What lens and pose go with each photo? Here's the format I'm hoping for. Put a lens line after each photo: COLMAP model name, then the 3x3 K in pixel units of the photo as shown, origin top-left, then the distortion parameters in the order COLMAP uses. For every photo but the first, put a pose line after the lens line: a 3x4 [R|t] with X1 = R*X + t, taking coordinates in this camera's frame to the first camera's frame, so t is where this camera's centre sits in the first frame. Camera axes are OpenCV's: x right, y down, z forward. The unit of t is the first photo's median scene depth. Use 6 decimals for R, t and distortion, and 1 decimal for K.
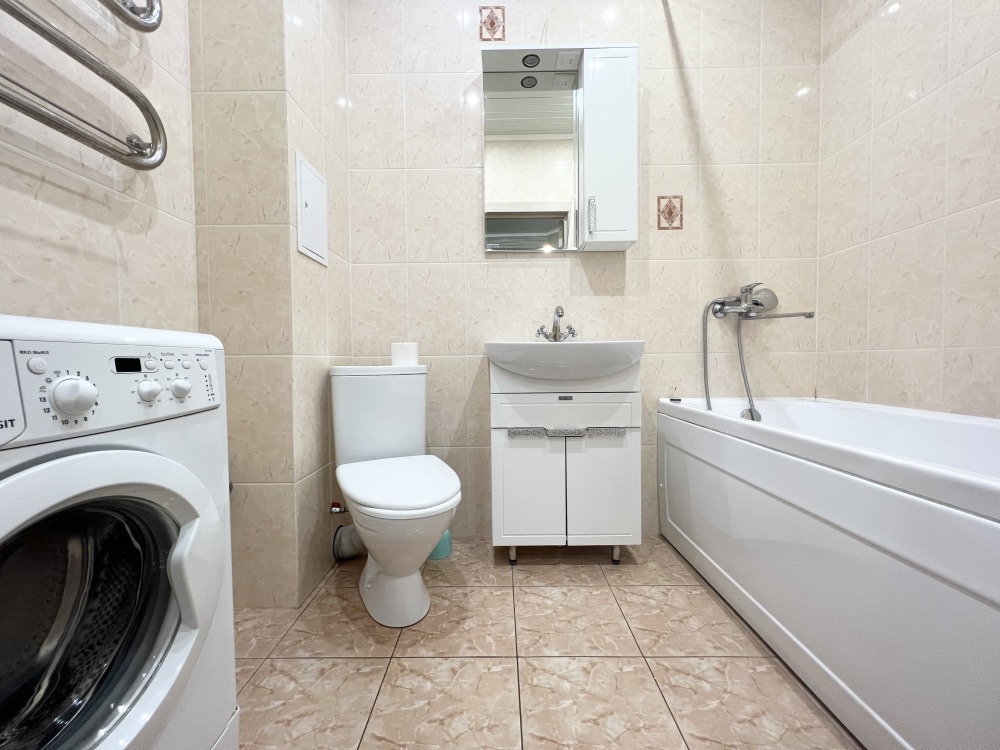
lens RADIAL K [[398.5, 0, 498.1], [0, 398.5, 373.5], [0, 0, 1]] dist [-0.000237, 0.000523]
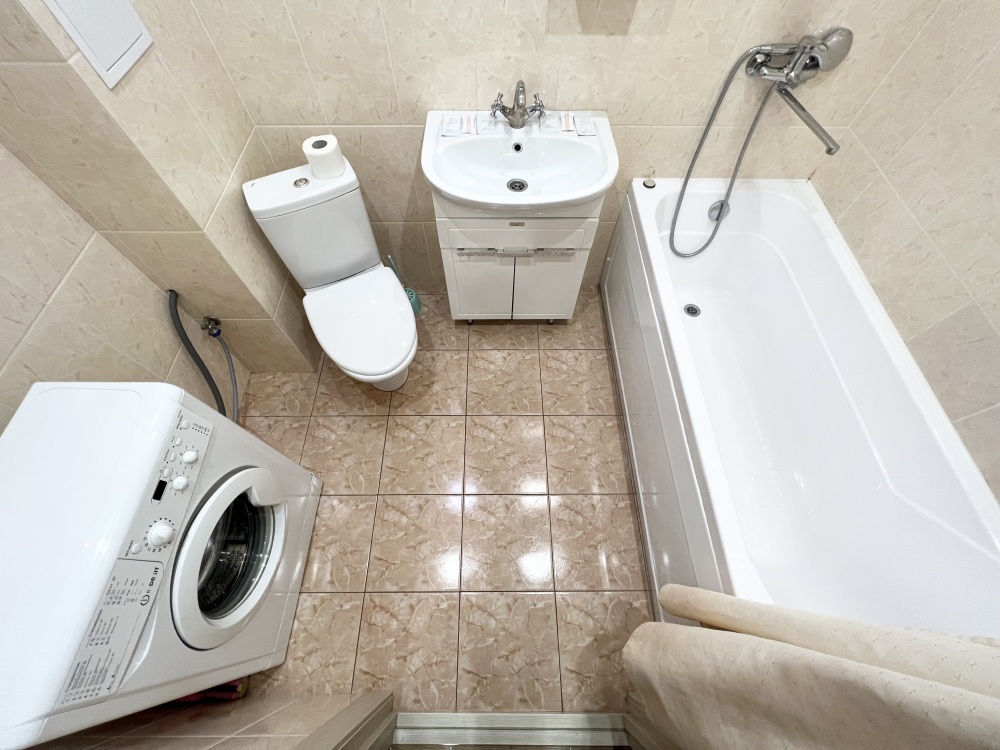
lens RADIAL K [[398.5, 0, 498.1], [0, 398.5, 373.5], [0, 0, 1]] dist [-0.000237, 0.000523]
pose [[0.999739, -0.003971, 0.022506, 0.125420], [-0.017270, 0.513719, 0.857785, -0.681816], [-0.014968, -0.857949, 0.513516, 0.269868]]
